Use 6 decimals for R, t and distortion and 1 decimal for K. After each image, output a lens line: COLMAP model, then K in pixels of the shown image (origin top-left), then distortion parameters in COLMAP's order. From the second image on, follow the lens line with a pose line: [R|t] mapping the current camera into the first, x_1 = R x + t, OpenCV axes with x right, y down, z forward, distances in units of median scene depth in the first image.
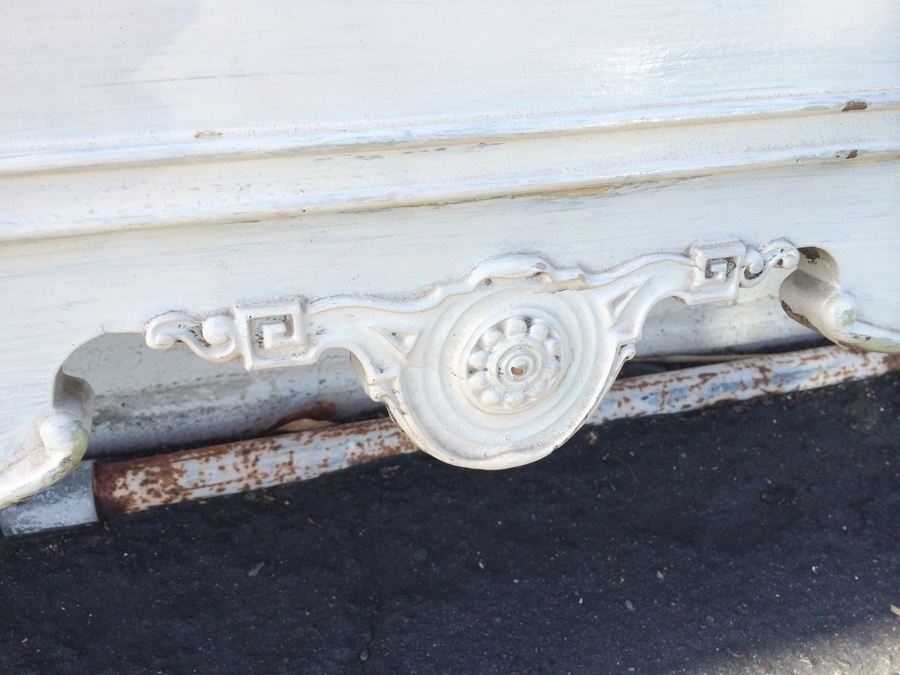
lens RADIAL K [[774.4, 0, 451.1], [0, 774.4, 335.4], [0, 0, 1]] dist [0.065638, -0.057256]
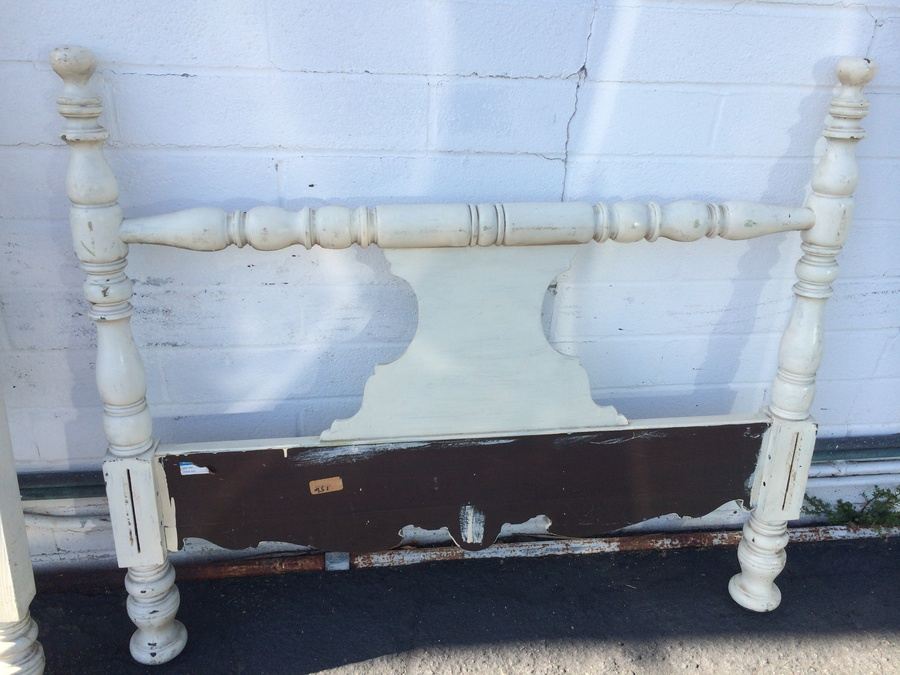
lens RADIAL K [[774.4, 0, 450.3], [0, 774.4, 334.2], [0, 0, 1]] dist [0.065638, -0.057256]
pose [[0.981110, 0.078256, -0.176915, 0.464494], [-0.093369, 0.992511, -0.078766, -0.501746], [0.169426, 0.093796, 0.981069, -2.132406]]
